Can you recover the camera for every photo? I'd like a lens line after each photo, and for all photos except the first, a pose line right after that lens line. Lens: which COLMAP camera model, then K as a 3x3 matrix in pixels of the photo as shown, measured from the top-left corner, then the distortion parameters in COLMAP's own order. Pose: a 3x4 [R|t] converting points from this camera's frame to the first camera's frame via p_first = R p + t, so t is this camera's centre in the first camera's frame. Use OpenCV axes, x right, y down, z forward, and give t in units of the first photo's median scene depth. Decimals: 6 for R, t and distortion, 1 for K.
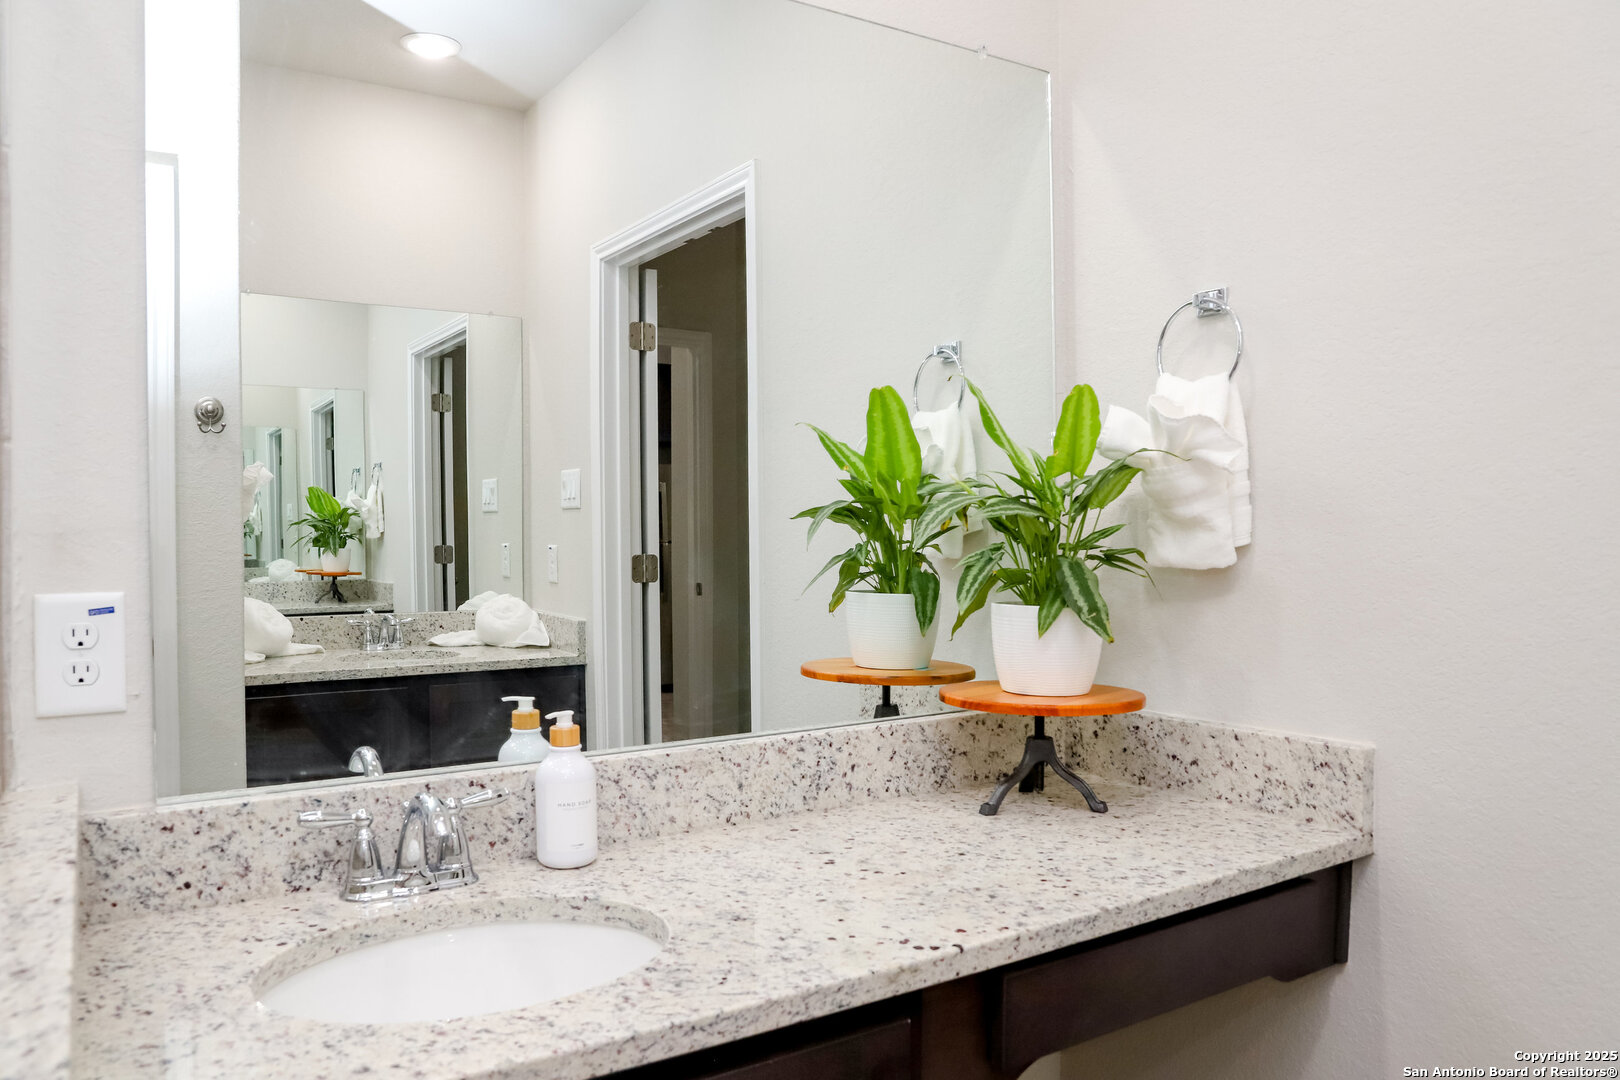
lens RADIAL K [[1188.6, 0, 810.0], [0, 1188.6, 540.0], [0, 0, 1]] dist [-0.077841, 0.001462]
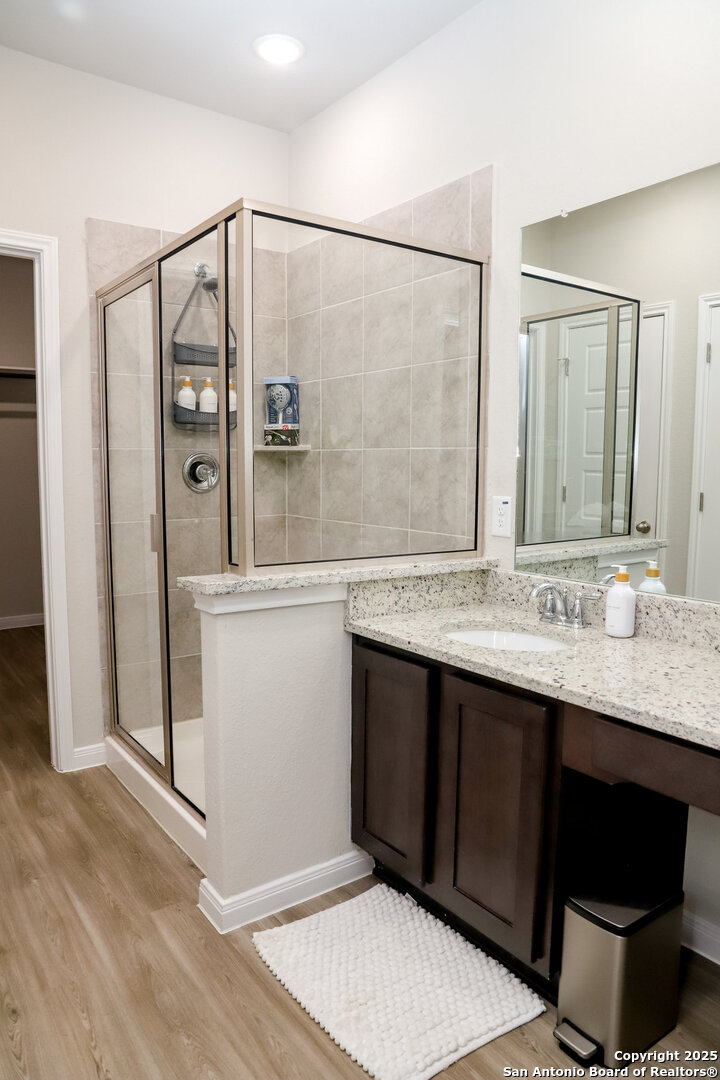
lens RADIAL K [[737.7, 0, 360.0], [0, 737.7, 540.0], [0, 0, 1]] dist [-0.069573, 0.000053]
pose [[0.043358, 0.107488, -0.993261, 1.247774], [-0.024620, 0.994008, 0.106494, -0.036057], [0.998756, 0.019836, 0.045744, 0.526959]]
